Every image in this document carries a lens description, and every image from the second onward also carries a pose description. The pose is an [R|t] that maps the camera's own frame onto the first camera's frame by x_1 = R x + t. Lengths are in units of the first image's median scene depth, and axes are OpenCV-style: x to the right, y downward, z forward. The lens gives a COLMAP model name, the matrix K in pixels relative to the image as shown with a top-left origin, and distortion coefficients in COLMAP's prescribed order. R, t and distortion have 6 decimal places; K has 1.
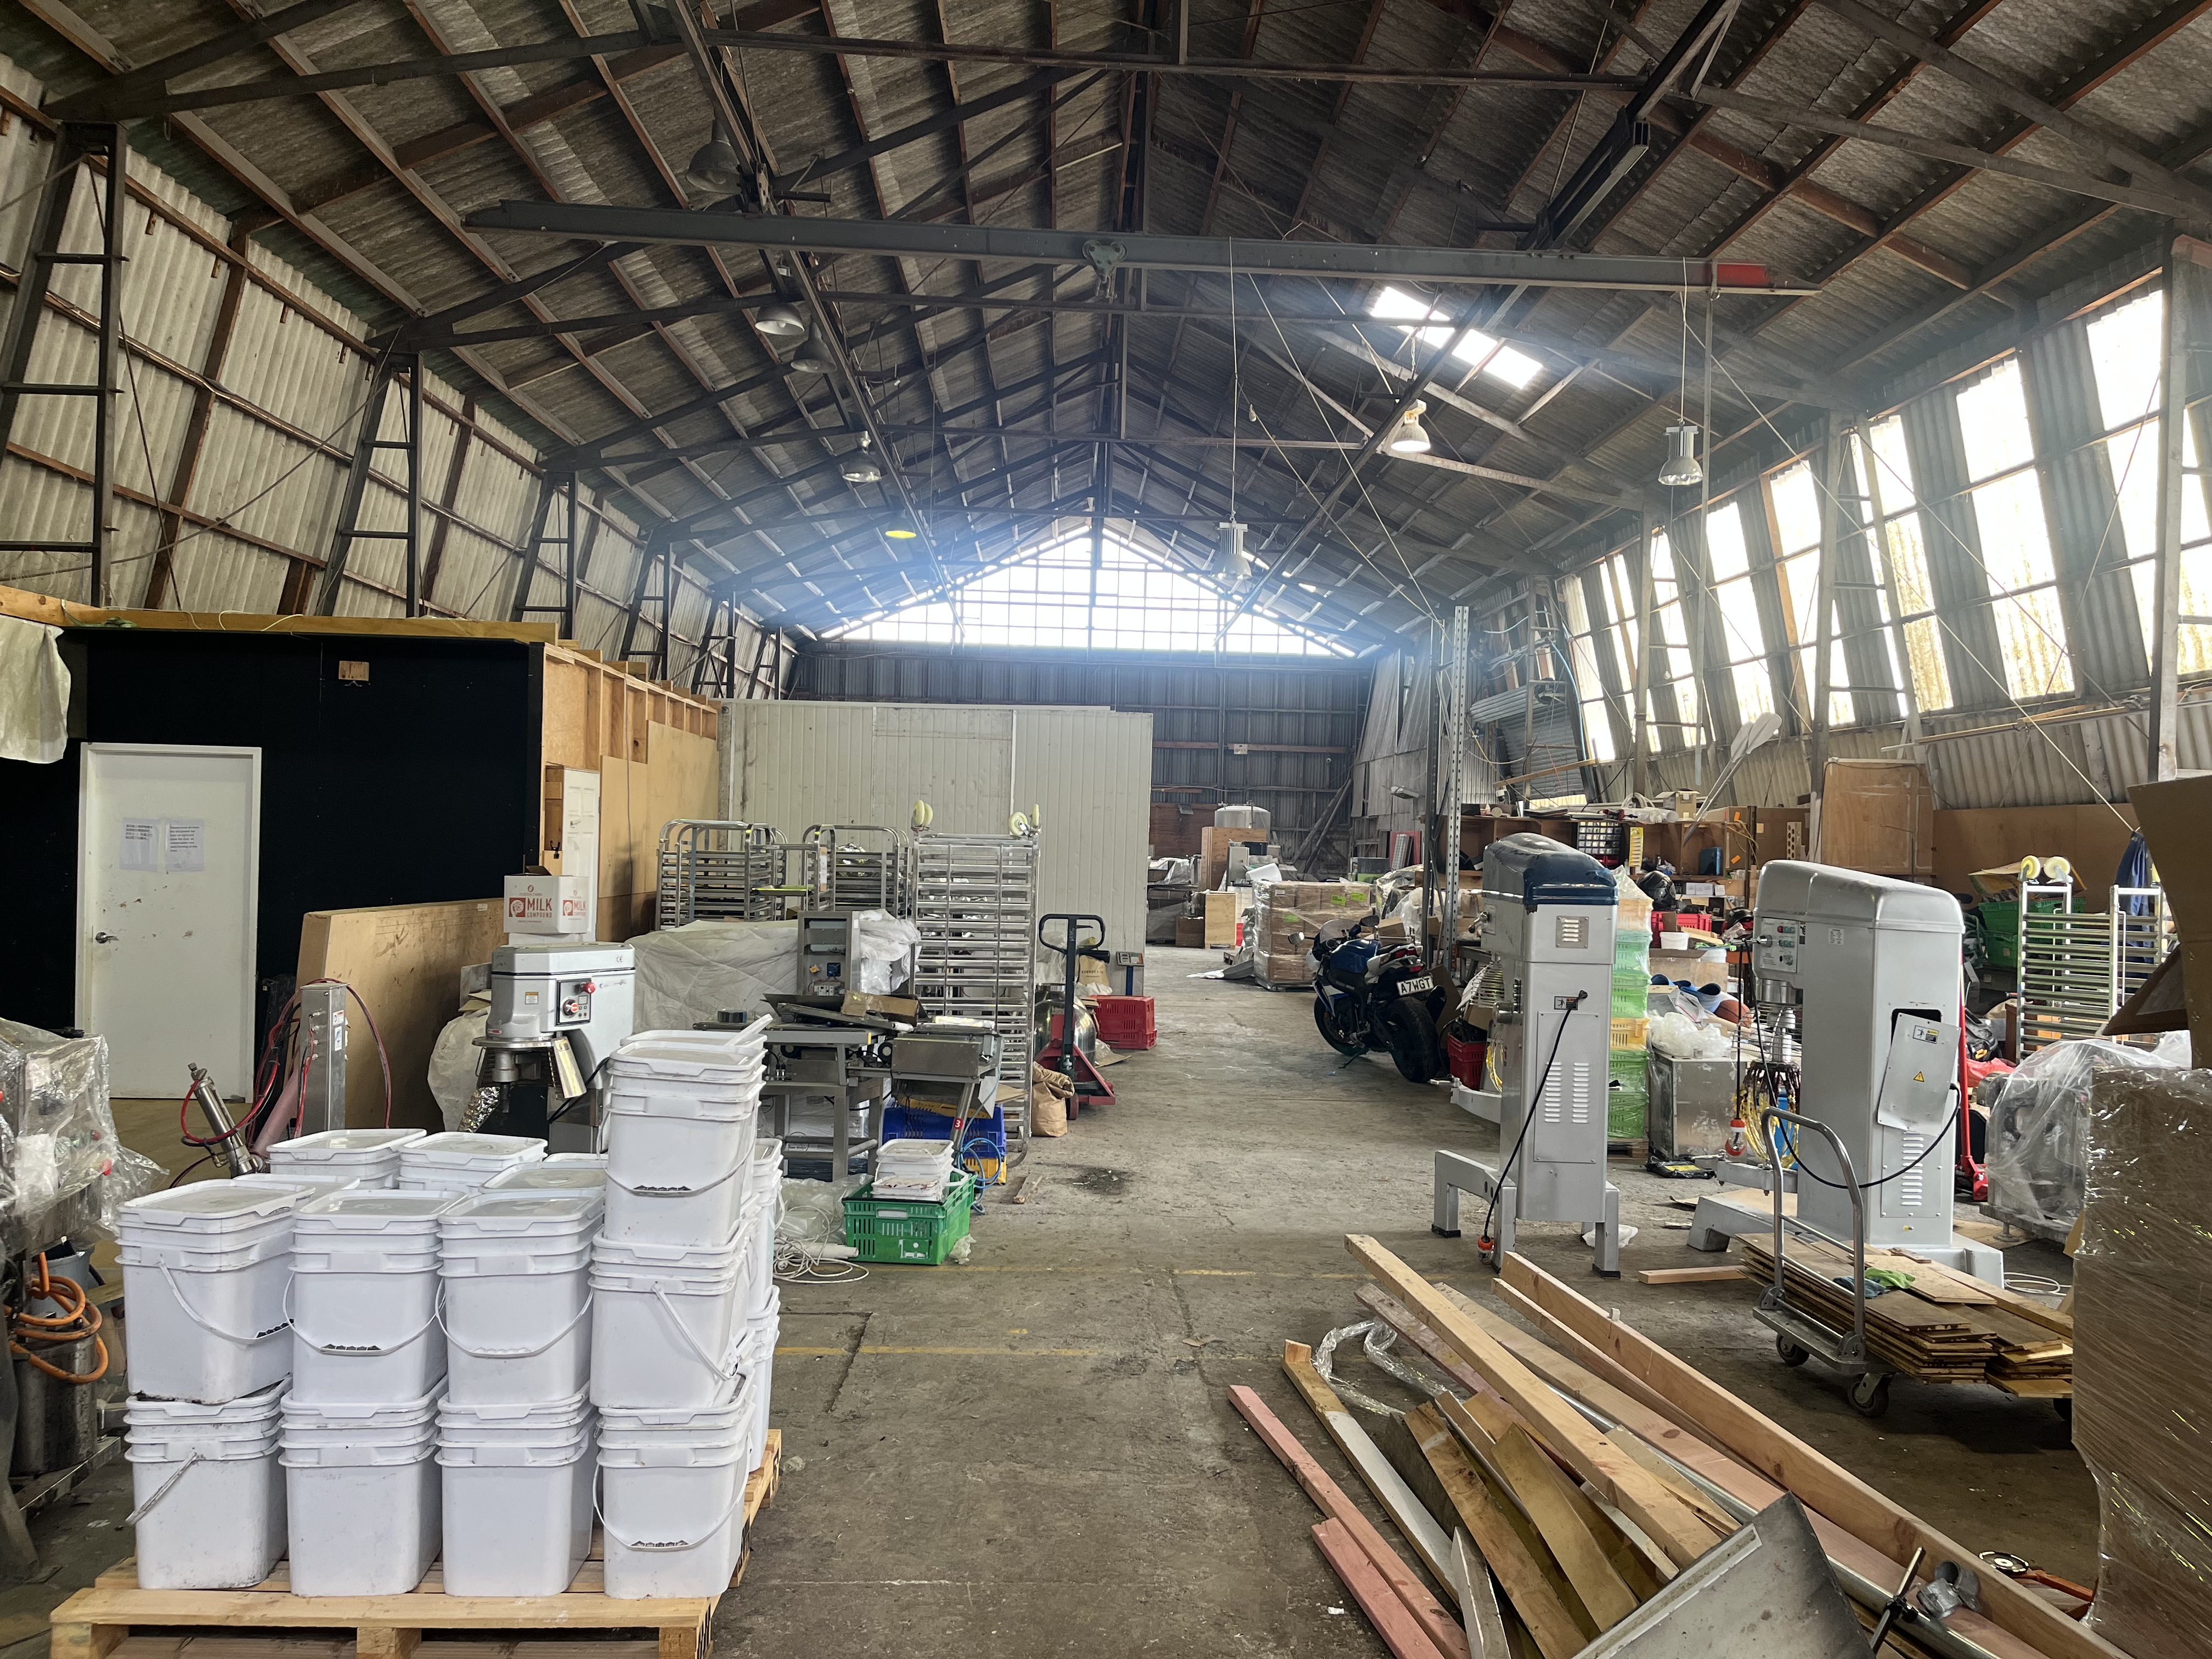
lens RADIAL K [[1833.4, 0, 1110.5], [0, 1833.4, 829.6], [0, 0, 1]] dist [0.043397, -0.131418]
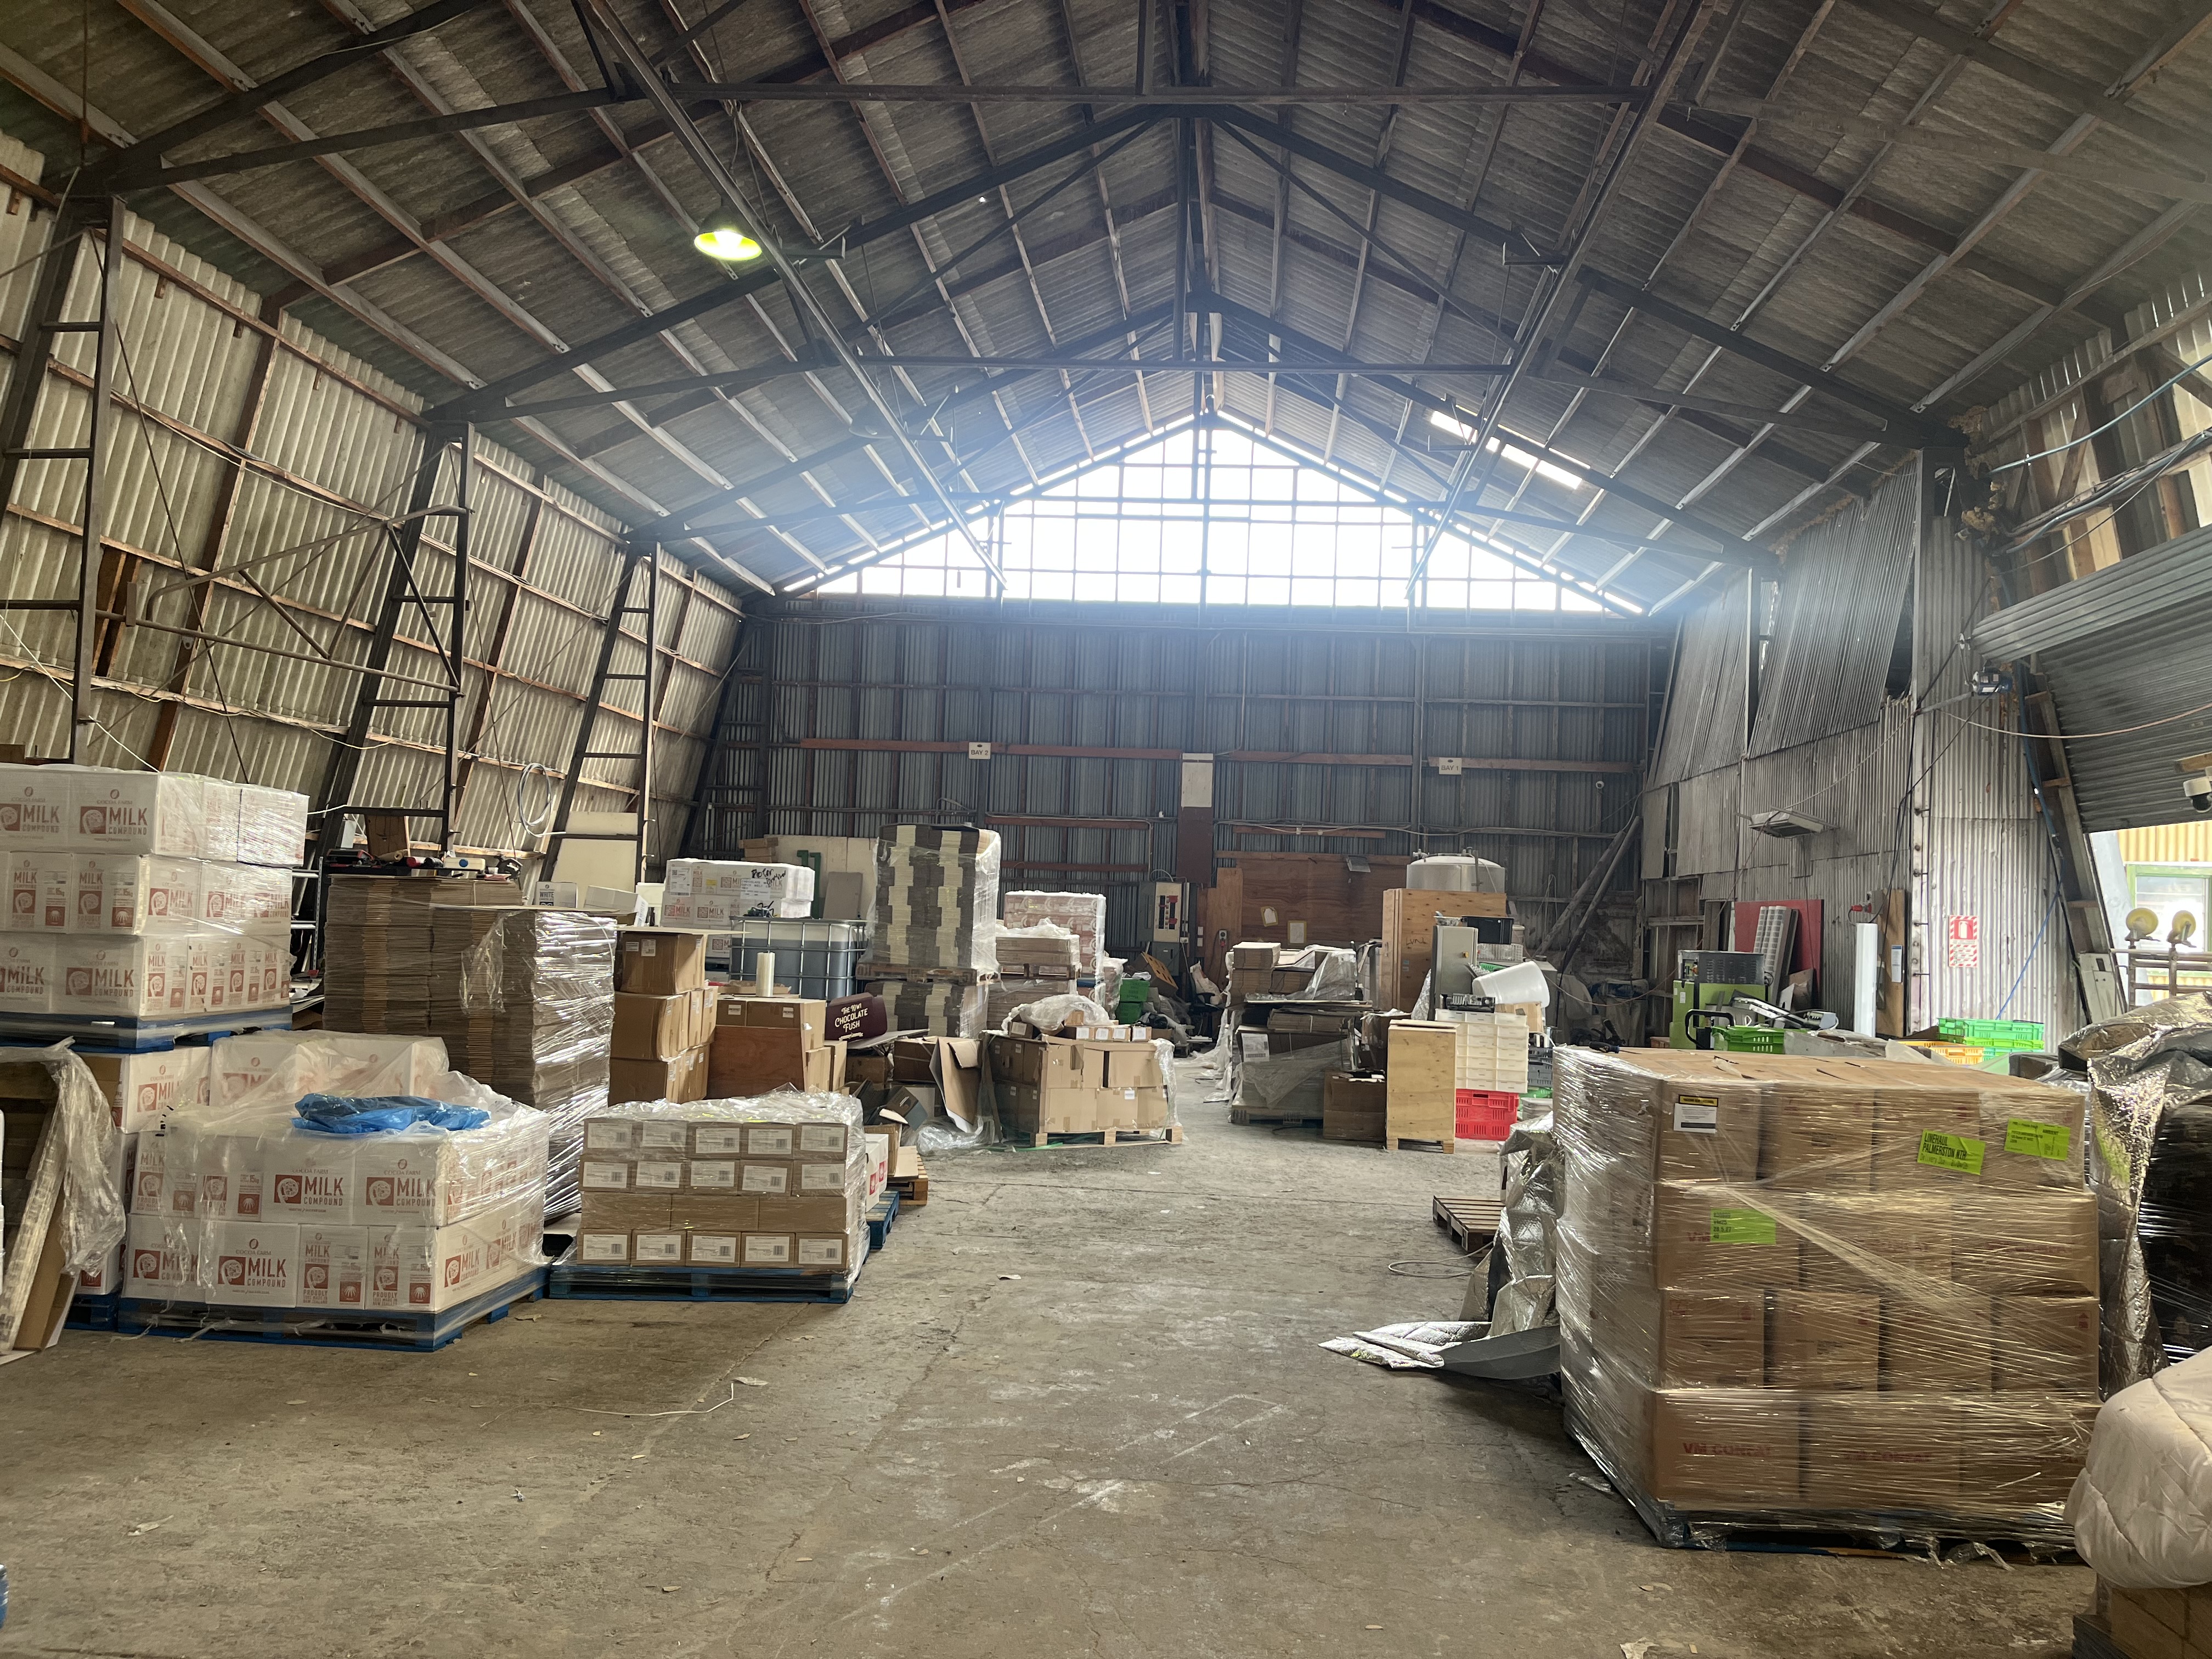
lens RADIAL K [[1833.4, 0, 1110.5], [0, 1833.4, 829.6], [0, 0, 1]] dist [0.043397, -0.131418]
pose [[0.994740, 0.005416, -0.102291, 0.023038], [-0.009974, 0.998977, -0.044106, 0.005126], [0.101947, 0.044894, 0.993776, 0.414336]]
